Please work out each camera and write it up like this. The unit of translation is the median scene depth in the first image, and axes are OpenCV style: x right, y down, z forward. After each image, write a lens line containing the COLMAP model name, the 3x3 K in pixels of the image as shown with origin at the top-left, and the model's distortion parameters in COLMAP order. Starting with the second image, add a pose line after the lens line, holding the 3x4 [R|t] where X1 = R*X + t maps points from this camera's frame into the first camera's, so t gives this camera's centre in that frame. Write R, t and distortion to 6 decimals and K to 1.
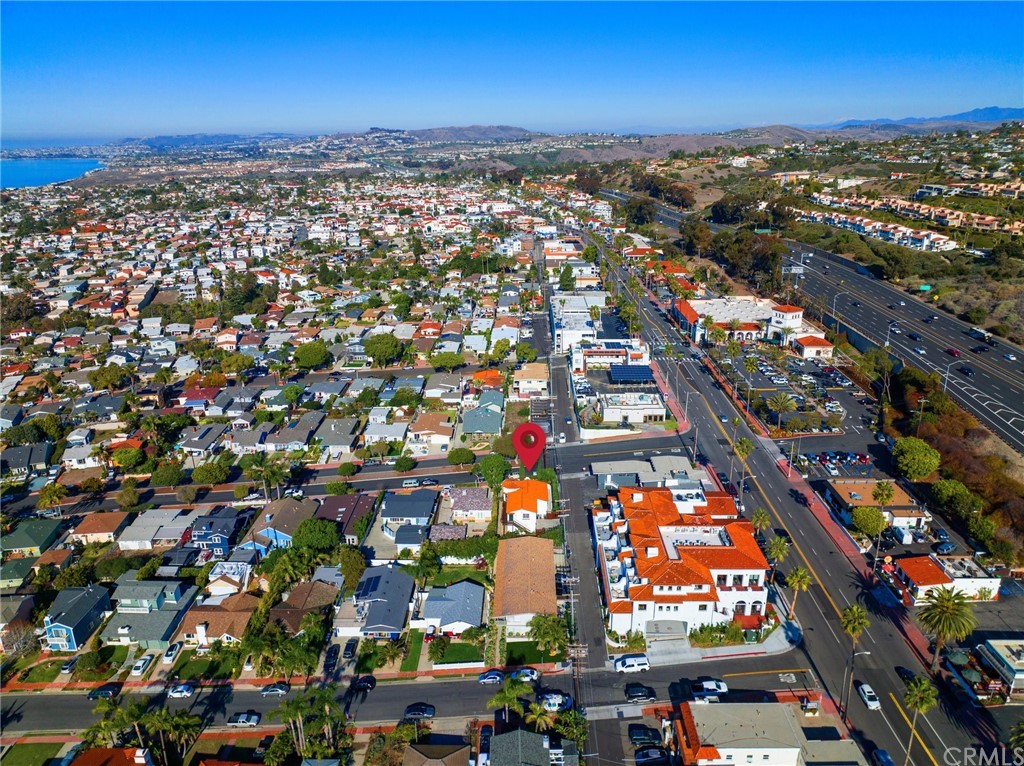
lens RADIAL K [[722.2, 0, 517.5], [0, 722.2, 385.0], [0, 0, 1]] dist [-0.040220, 0.006391]
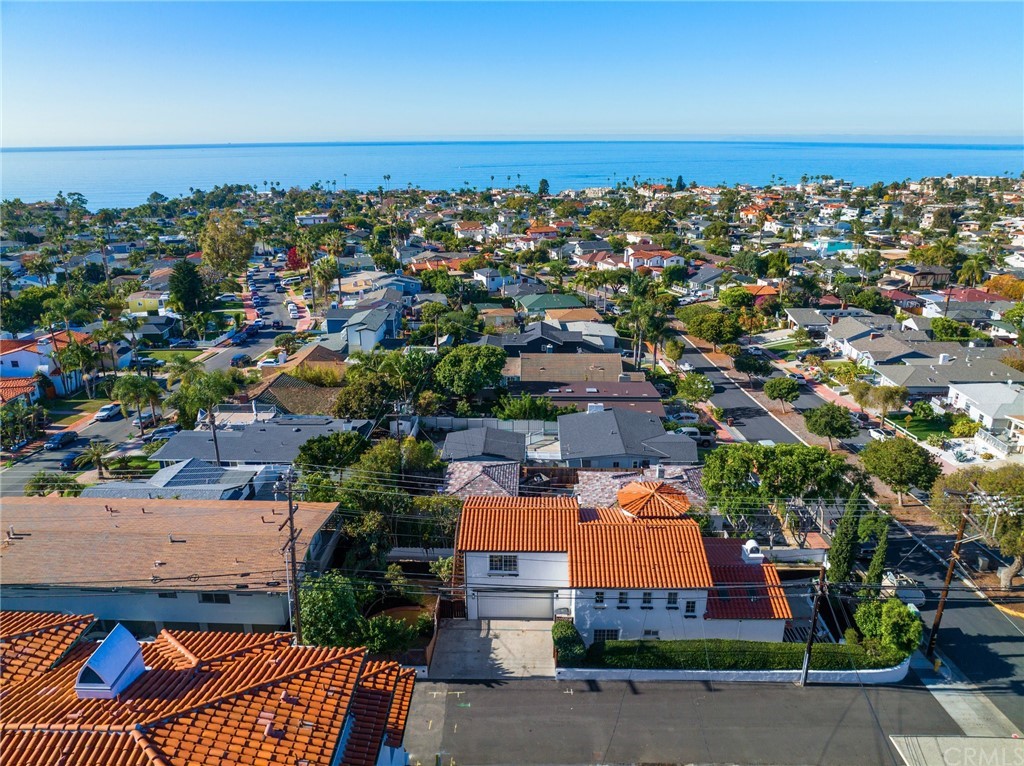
lens RADIAL K [[722.2, 0, 515.8], [0, 722.2, 383.3], [0, 0, 1]] dist [-0.040220, 0.006391]
pose [[-0.012387, 0.325672, -0.945402, 0.173390], [-0.324489, 0.892997, 0.311871, 0.016966], [0.945808, 0.310635, 0.094615, 0.632932]]
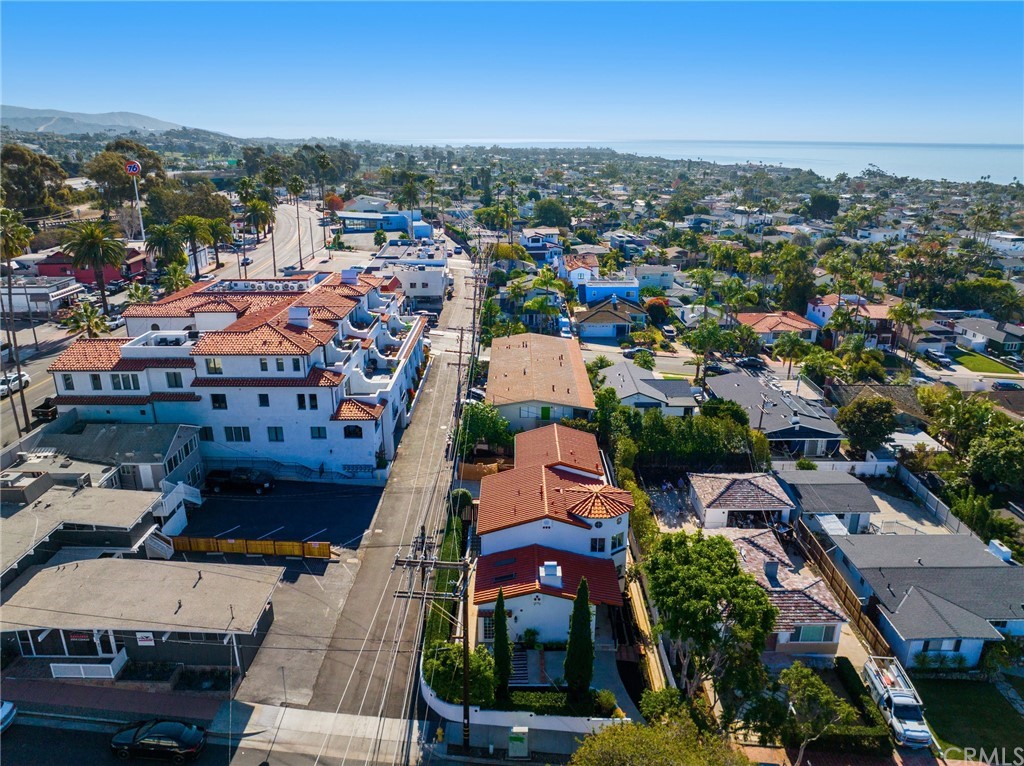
lens RADIAL K [[722.2, 0, 514.4], [0, 722.2, 384.1], [0, 0, 1]] dist [-0.040220, 0.006391]
pose [[-0.999981, 0.004024, -0.004665, 0.017837], [0.000282, 0.786315, 0.617826, -0.056898], [0.006154, 0.617813, -0.786301, 0.838965]]
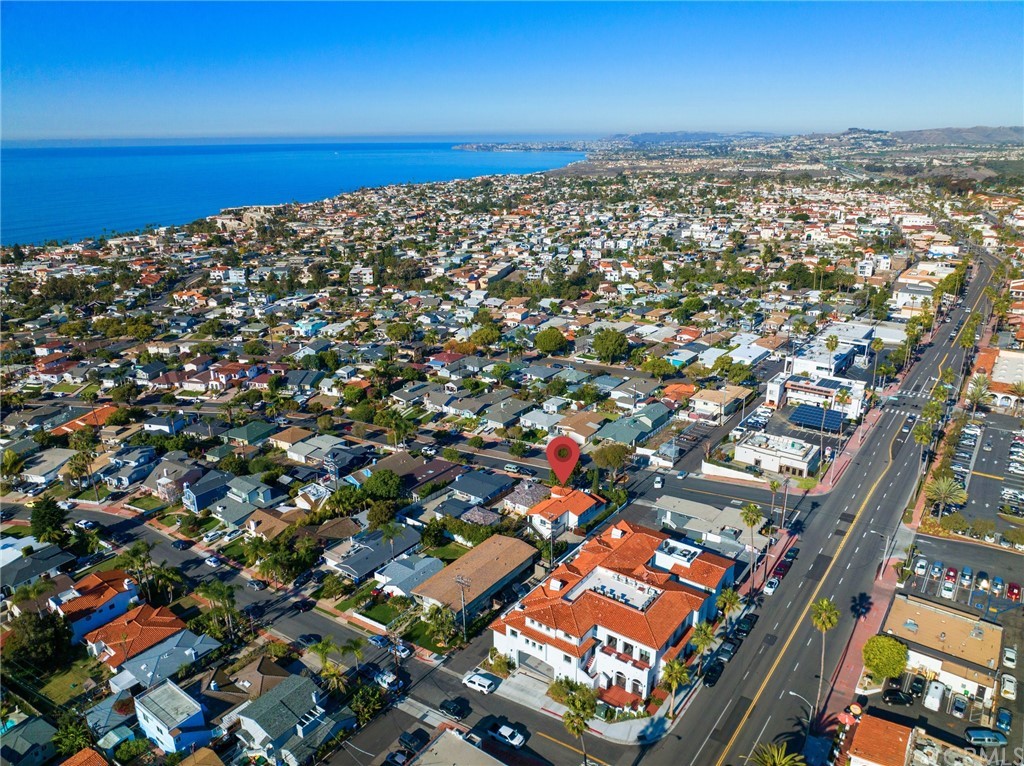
lens RADIAL K [[722.2, 0, 517.4], [0, 722.2, 380.9], [0, 0, 1]] dist [-0.040220, 0.006391]
pose [[0.815011, 0.187681, -0.548209, 0.318916], [-0.189788, 0.980368, 0.053479, -0.036014], [0.547483, 0.060458, 0.834630, 0.092333]]
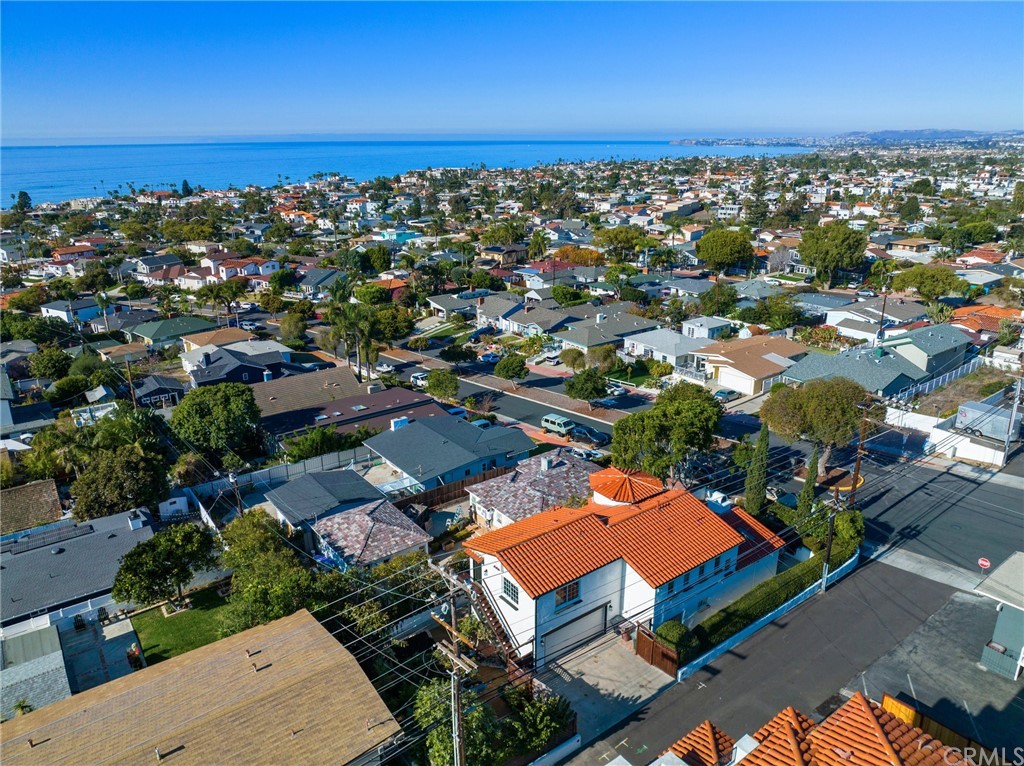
lens RADIAL K [[722.2, 0, 516.1], [0, 722.2, 372.8], [0, 0, 1]] dist [-0.040220, 0.006391]
pose [[0.614713, 0.246640, -0.749198, 0.120338], [-0.257493, 0.960564, 0.104951, 0.052159], [0.745537, 0.128399, 0.653979, 0.537436]]
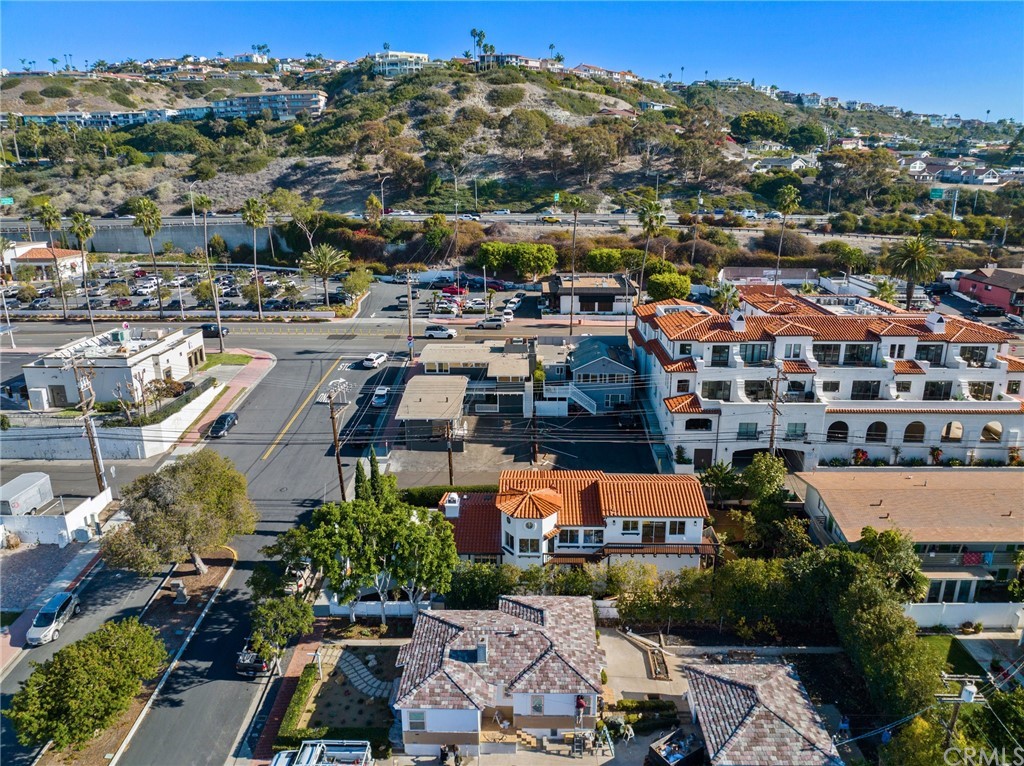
lens RADIAL K [[722.2, 0, 517.2], [0, 722.2, 386.2], [0, 0, 1]] dist [-0.040220, 0.006391]
pose [[0.007884, -0.291668, 0.956487, -0.196652], [0.331414, 0.903219, 0.272692, 0.006158], [-0.943453, 0.314843, 0.103784, 0.668355]]
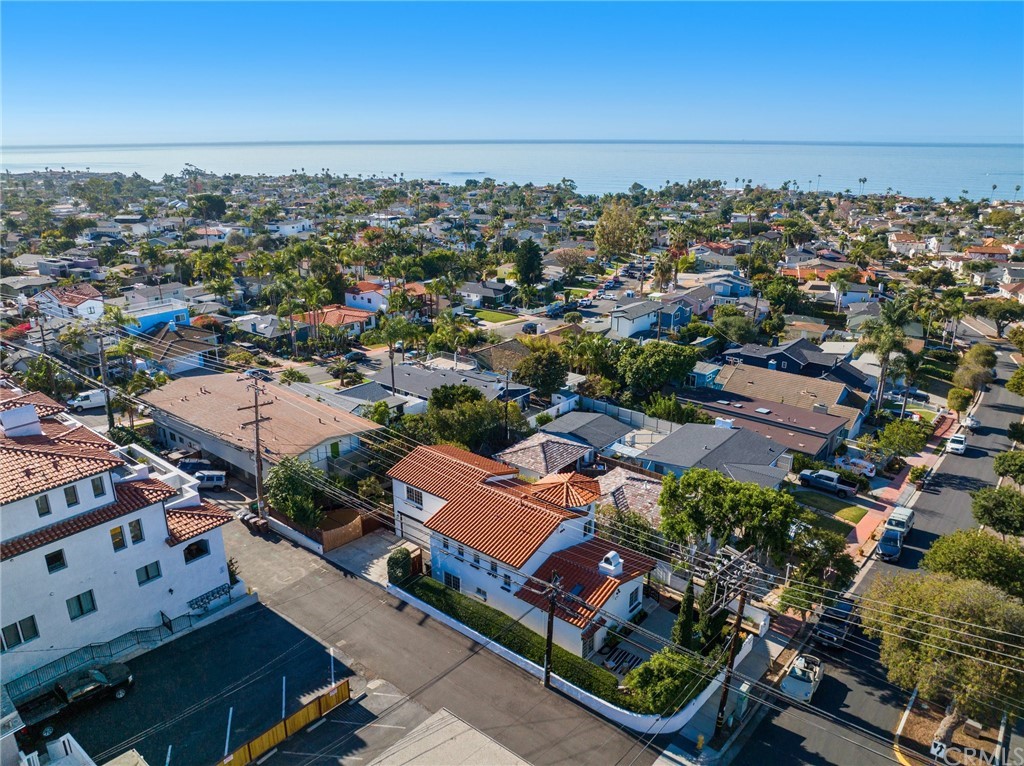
lens RADIAL K [[722.2, 0, 510.6], [0, 722.2, 384.7], [0, 0, 1]] dist [-0.040220, 0.006391]
pose [[-0.624909, 0.258589, -0.736628, 0.150012], [-0.252178, 0.826110, 0.503933, -0.029919], [0.738847, 0.500673, -0.451033, 0.764682]]
